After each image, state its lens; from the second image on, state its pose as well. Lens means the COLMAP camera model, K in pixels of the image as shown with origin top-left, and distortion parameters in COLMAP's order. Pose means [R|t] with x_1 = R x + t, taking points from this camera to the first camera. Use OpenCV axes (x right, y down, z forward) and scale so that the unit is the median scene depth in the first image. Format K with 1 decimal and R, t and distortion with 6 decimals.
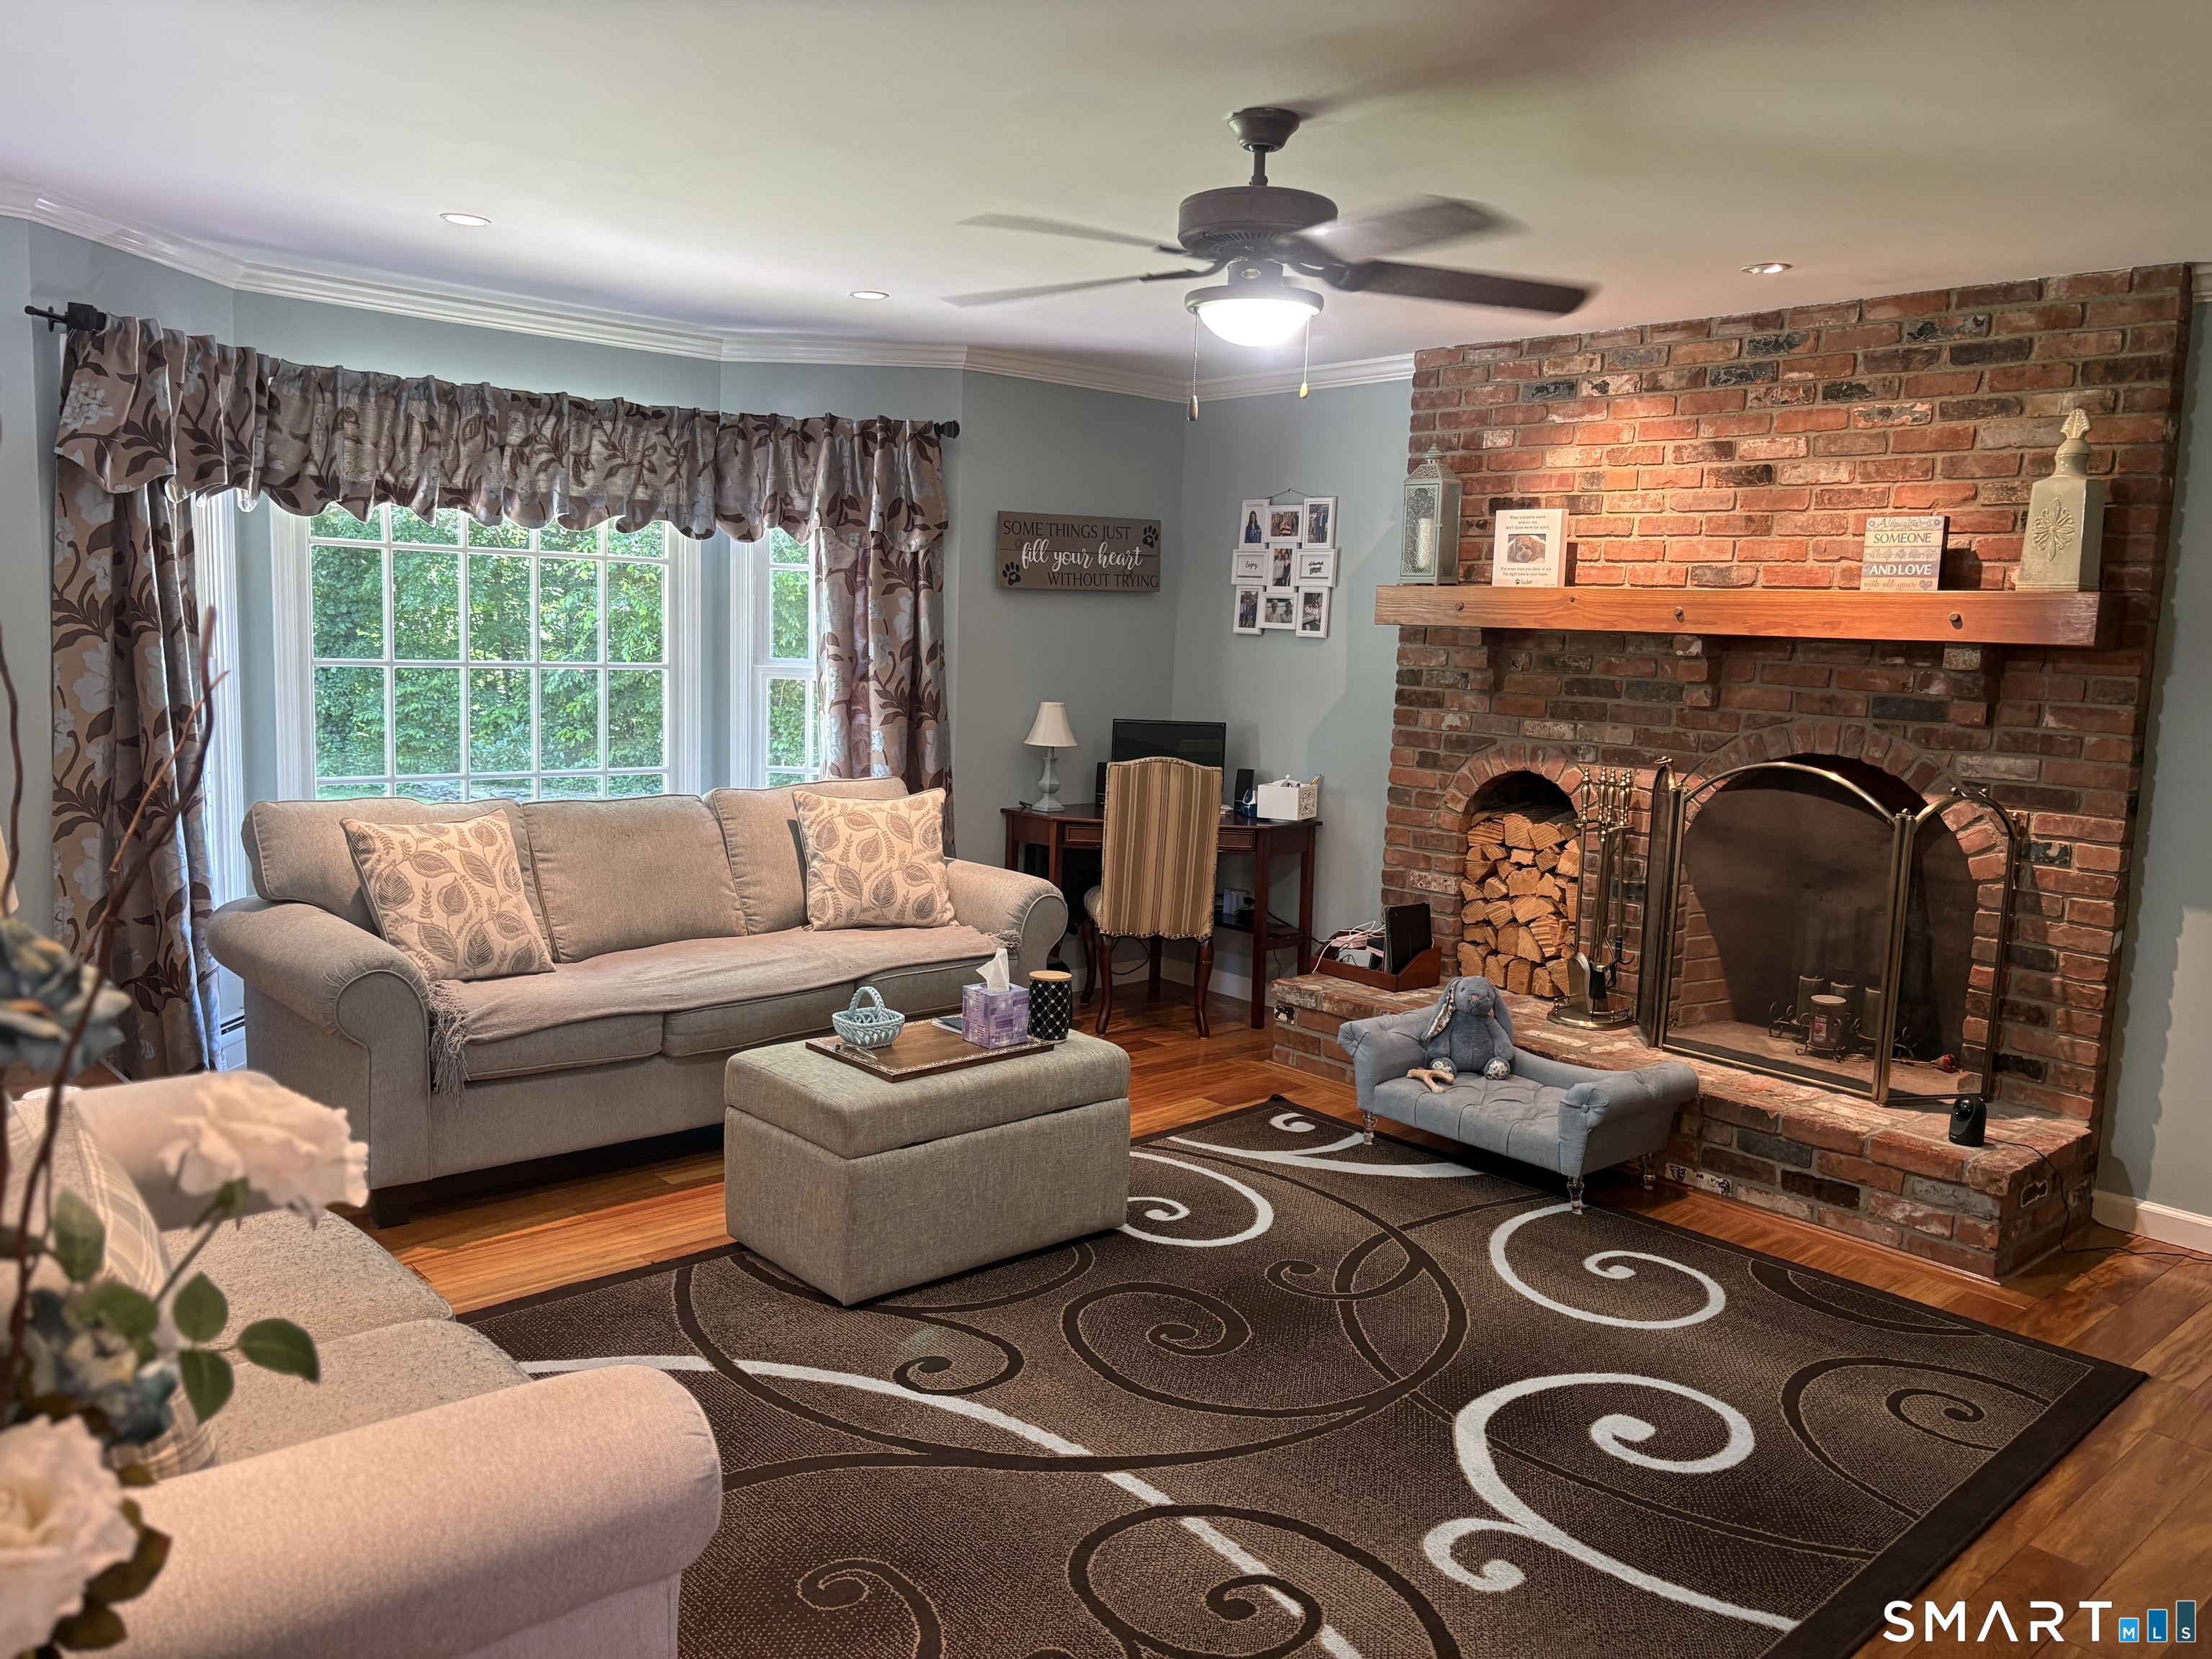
lens RADIAL K [[1667.2, 0, 1116.1], [0, 1667.2, 820.6], [0, 0, 1]] dist [0.040923, -0.008724]
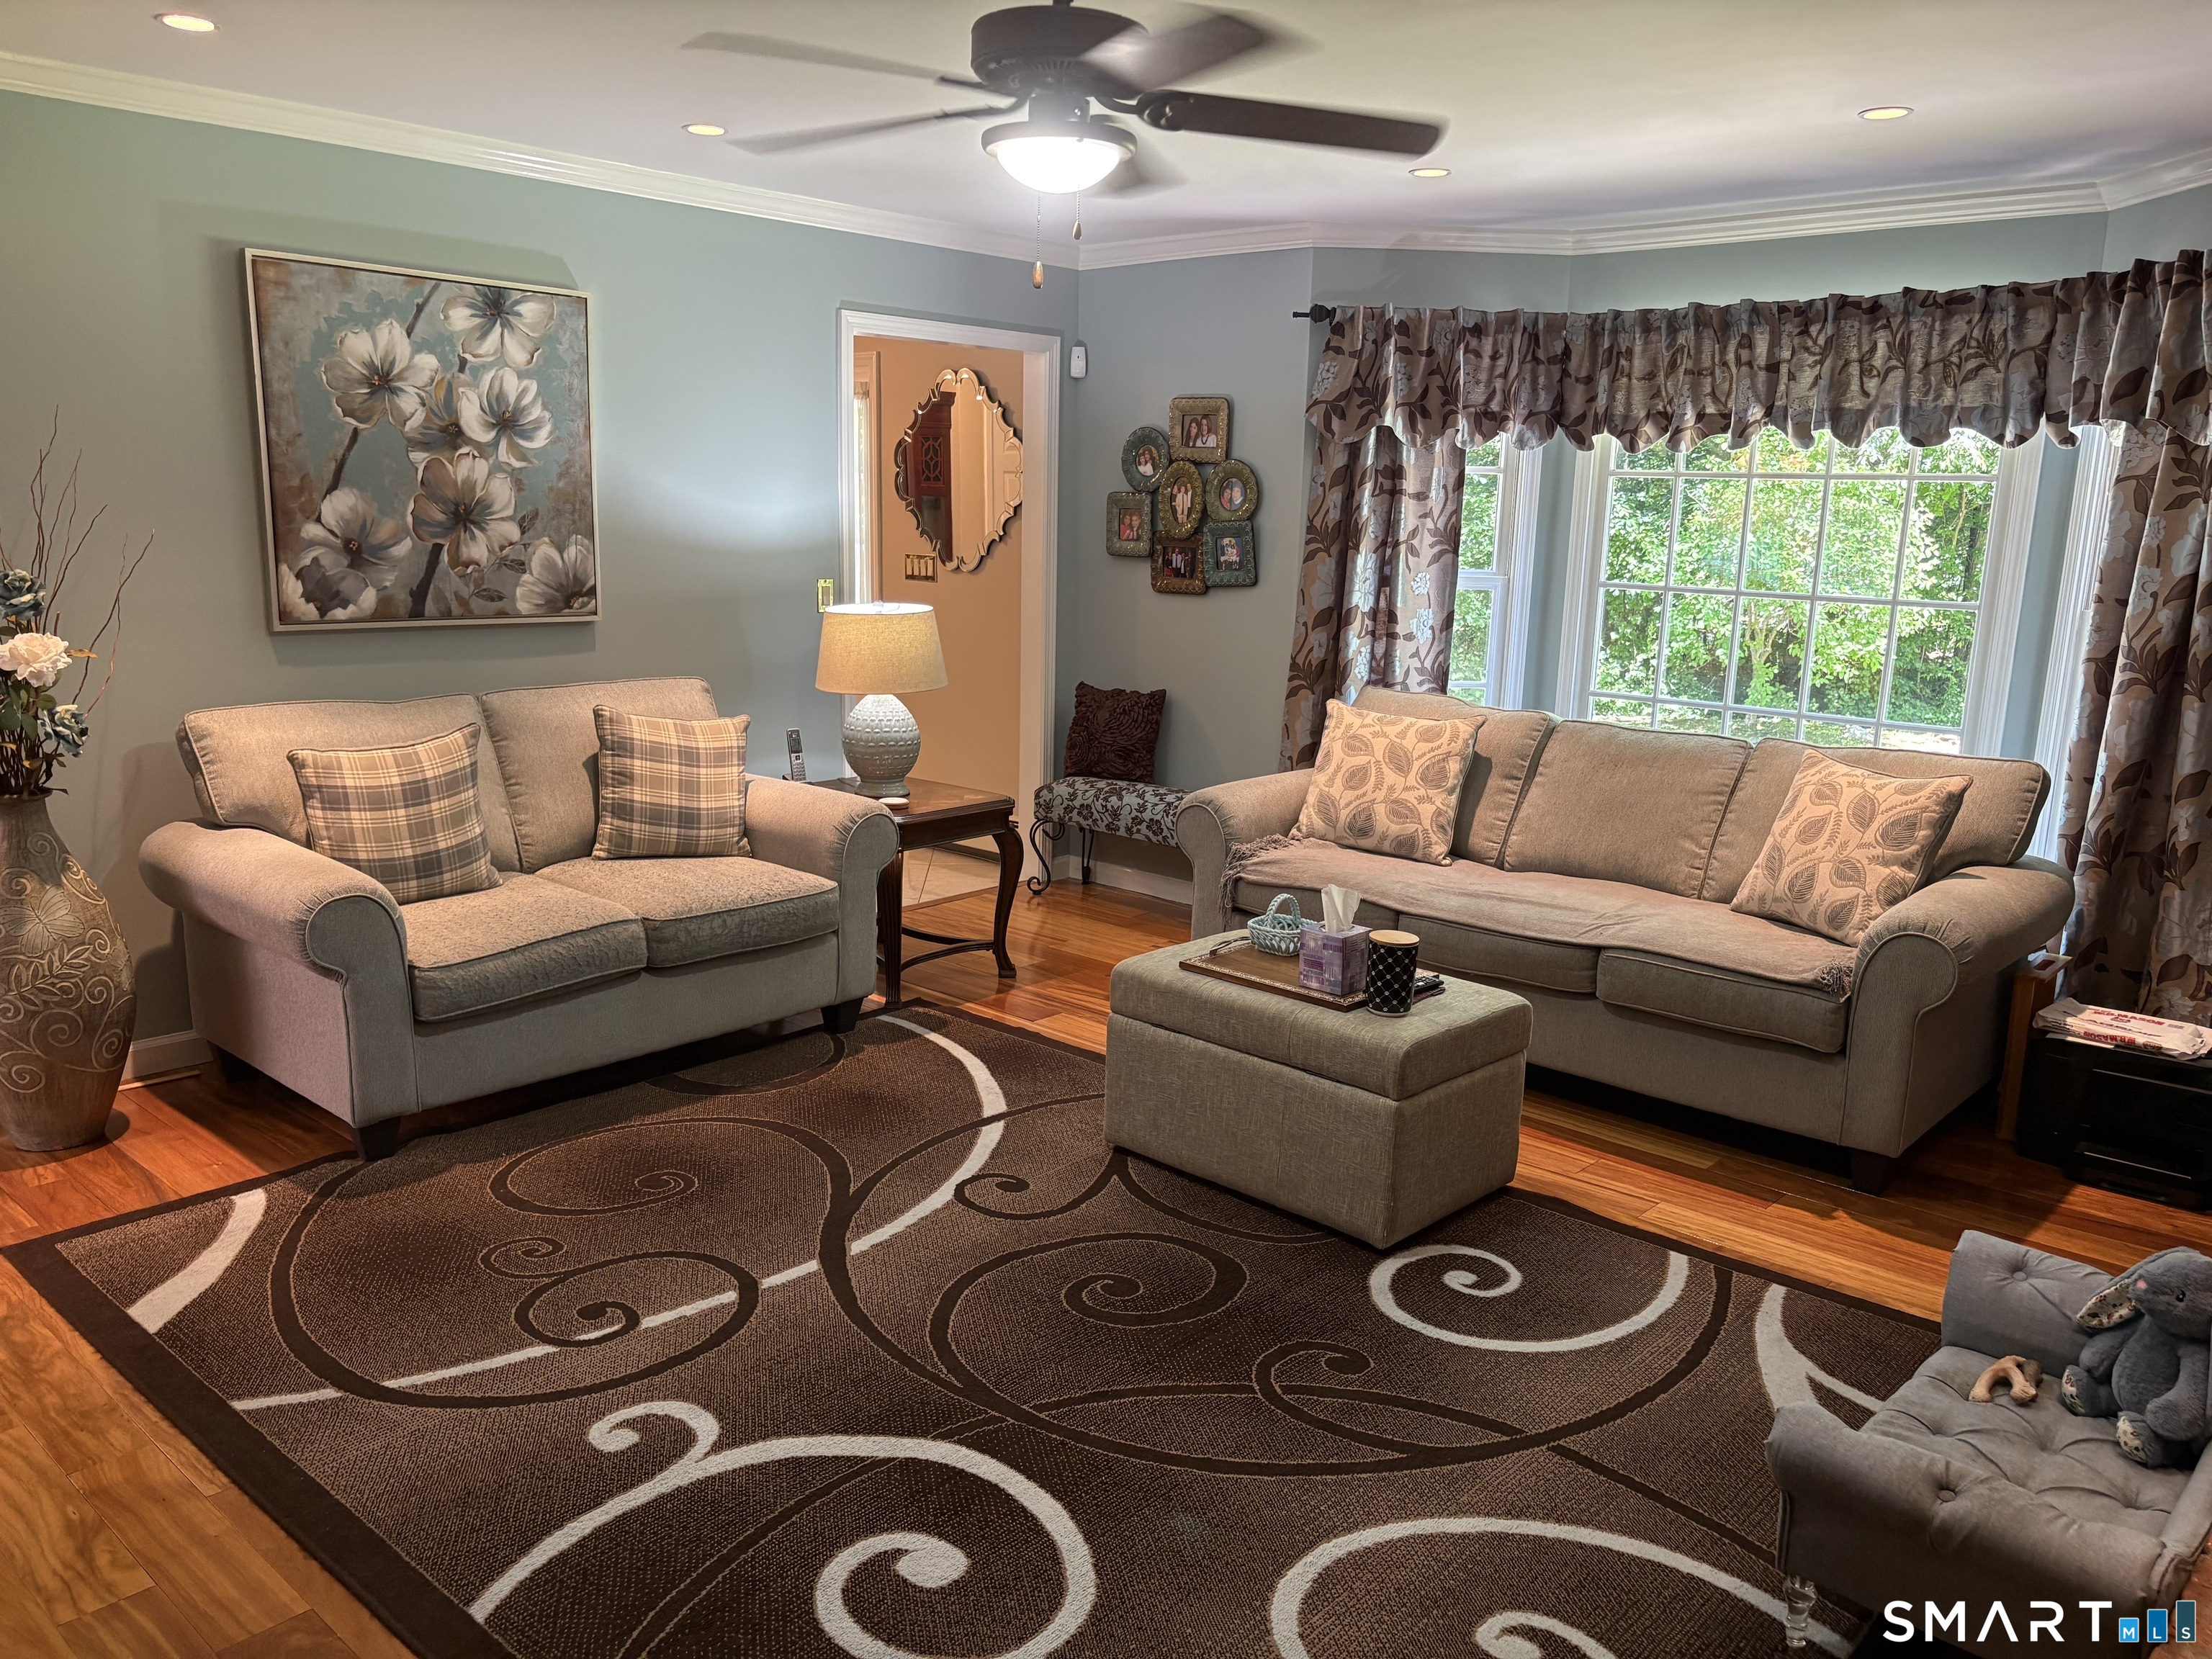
lens RADIAL K [[1667.2, 0, 1116.4], [0, 1667.2, 841.8], [0, 0, 1]] dist [0.040923, -0.008724]
pose [[0.104399, 0.169263, -0.980026, 0.734562], [-0.146406, 0.977291, 0.153194, -0.062488], [0.983700, 0.127488, 0.126809, 0.694140]]
